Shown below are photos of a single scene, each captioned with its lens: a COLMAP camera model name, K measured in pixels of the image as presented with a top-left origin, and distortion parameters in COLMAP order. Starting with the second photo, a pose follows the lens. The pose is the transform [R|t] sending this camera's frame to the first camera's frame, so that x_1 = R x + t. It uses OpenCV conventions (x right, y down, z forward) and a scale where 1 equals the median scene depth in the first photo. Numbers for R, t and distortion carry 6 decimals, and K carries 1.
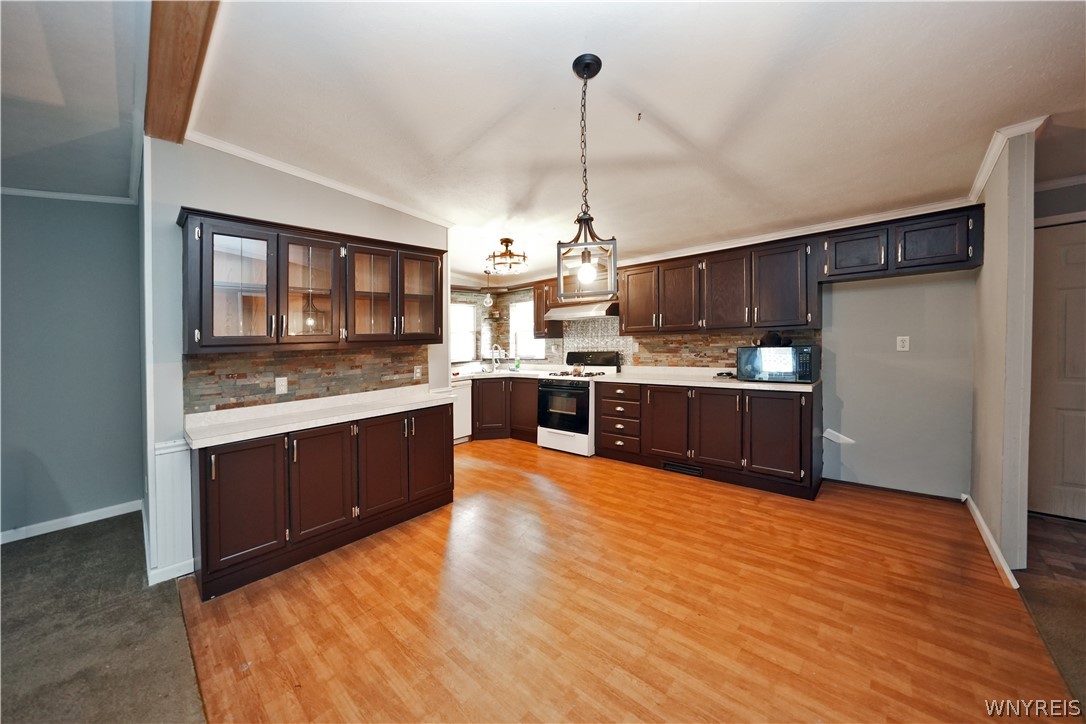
lens RADIAL K [[391.0, 0, 504.7], [0, 391.0, 341.6], [0, 0, 1]] dist [-0.000623, -0.003185]
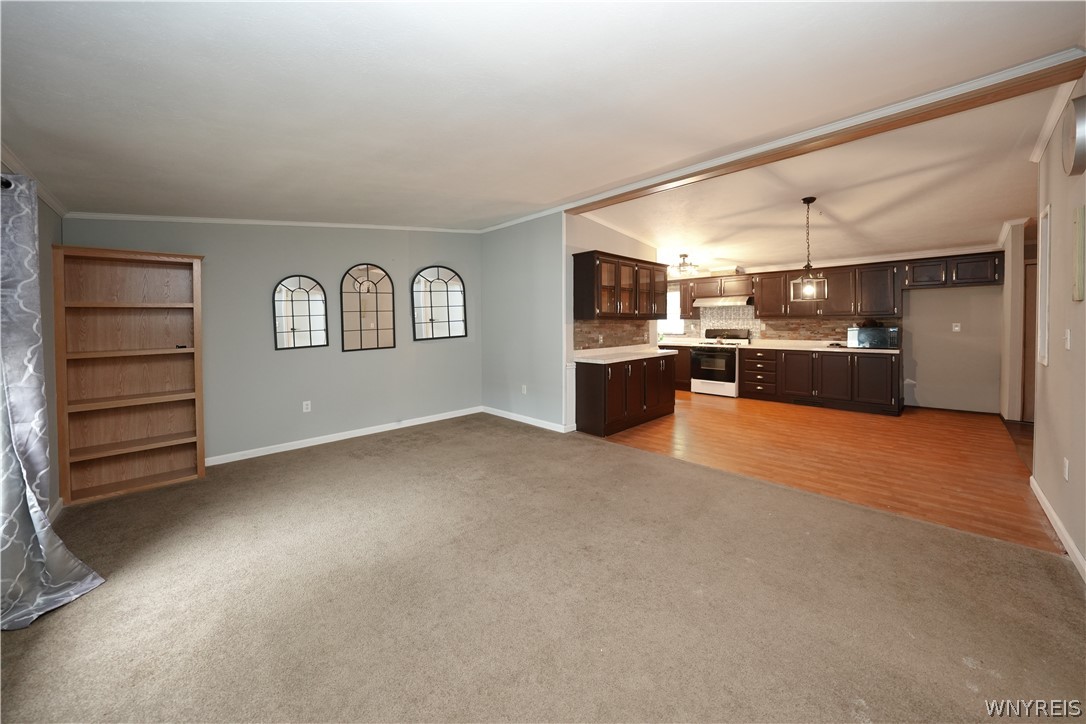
lens RADIAL K [[386.1, 0, 510.4], [0, 386.1, 322.2], [0, 0, 1]] dist [-0.021770, 0.005124]
pose [[0.997593, 0.030407, -0.062323, -0.541185], [-0.030668, 0.999524, -0.003241, 0.031704], [0.062195, 0.005144, 0.998051, -0.515872]]
